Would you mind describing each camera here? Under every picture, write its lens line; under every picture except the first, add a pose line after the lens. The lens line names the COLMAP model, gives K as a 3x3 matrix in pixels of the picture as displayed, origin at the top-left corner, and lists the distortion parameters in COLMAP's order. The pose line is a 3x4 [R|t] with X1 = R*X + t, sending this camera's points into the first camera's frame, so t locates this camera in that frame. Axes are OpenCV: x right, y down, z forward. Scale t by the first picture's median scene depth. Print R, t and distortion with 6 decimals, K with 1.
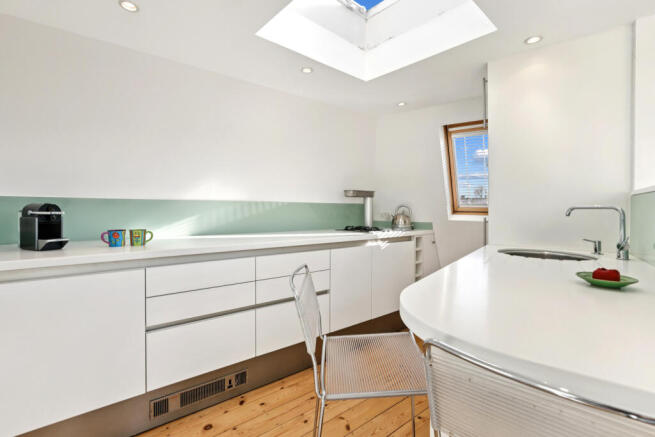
lens RADIAL K [[304.4, 0, 329.1], [0, 304.4, 215.1], [0, 0, 1]] dist [-0.004408, 0.003068]
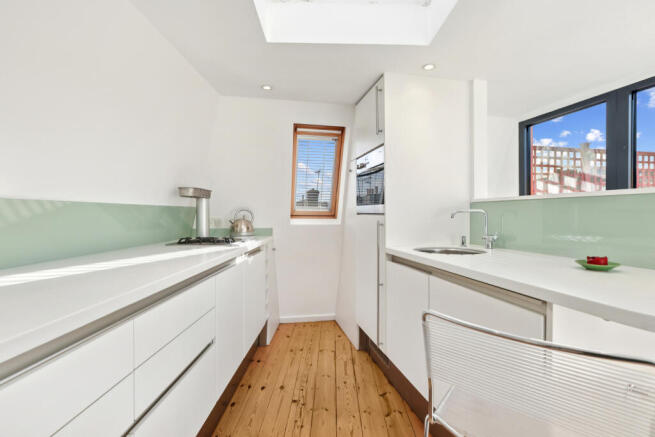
lens RADIAL K [[304.4, 0, 327.5], [0, 304.4, 218.3], [0, 0, 1]] dist [-0.004408, 0.003068]
pose [[0.649648, -0.020447, 0.759960, -0.255240], [0.020912, 0.999741, 0.009022, -0.009792], [-0.759947, 0.010031, 0.649907, 0.295102]]
